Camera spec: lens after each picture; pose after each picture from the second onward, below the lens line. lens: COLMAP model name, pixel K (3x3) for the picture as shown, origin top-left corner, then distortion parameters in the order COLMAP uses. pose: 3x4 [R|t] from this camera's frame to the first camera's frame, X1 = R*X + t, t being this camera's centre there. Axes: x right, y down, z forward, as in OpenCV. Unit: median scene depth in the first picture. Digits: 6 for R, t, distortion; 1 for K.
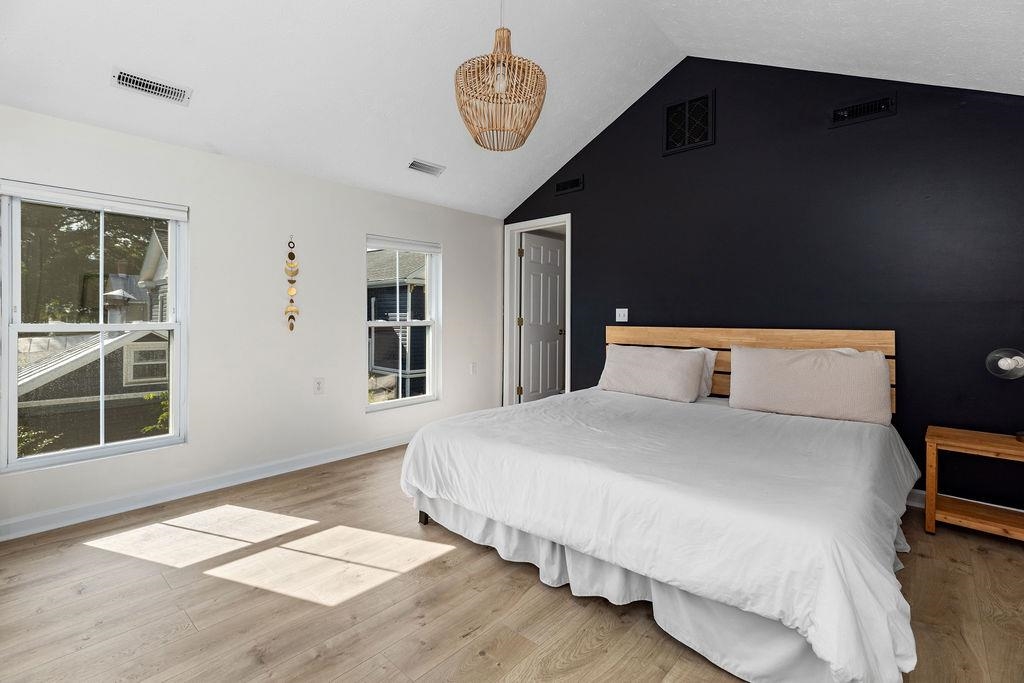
lens RADIAL K [[459.8, 0, 513.2], [0, 459.8, 309.6], [0, 0, 1]] dist [0.002564, 0.000211]
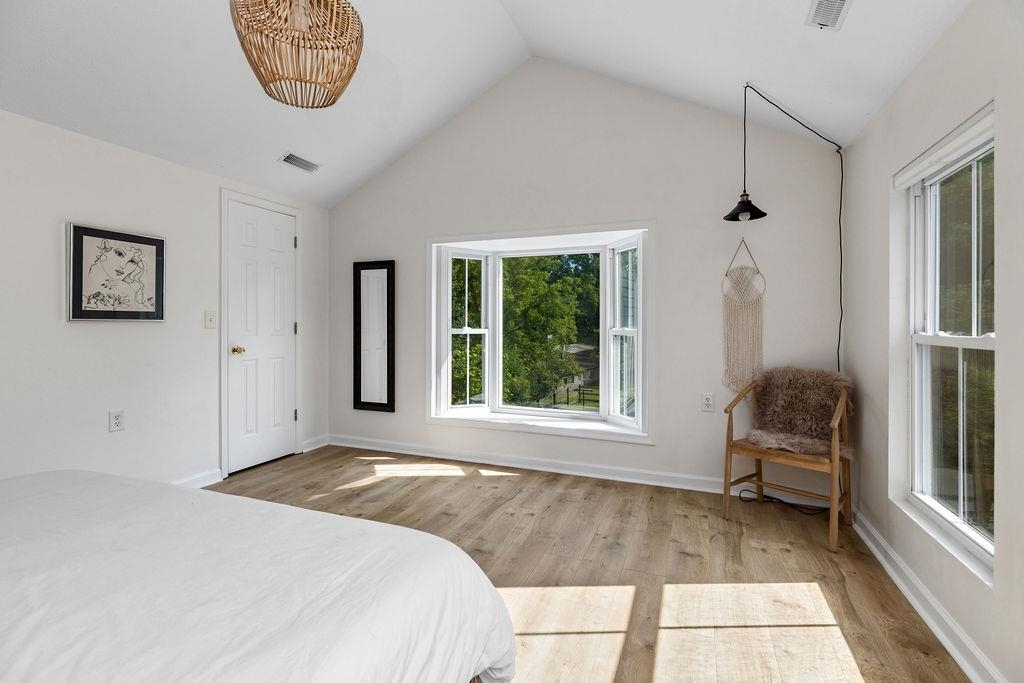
lens RADIAL K [[459.8, 0, 515.4], [0, 459.8, 330.9], [0, 0, 1]] dist [0.002564, 0.000211]
pose [[-0.928058, 0.001000, -0.372435, -0.078076], [-0.003890, 0.999916, 0.012378, 0.019183], [0.372416, 0.012936, -0.927976, 1.726648]]
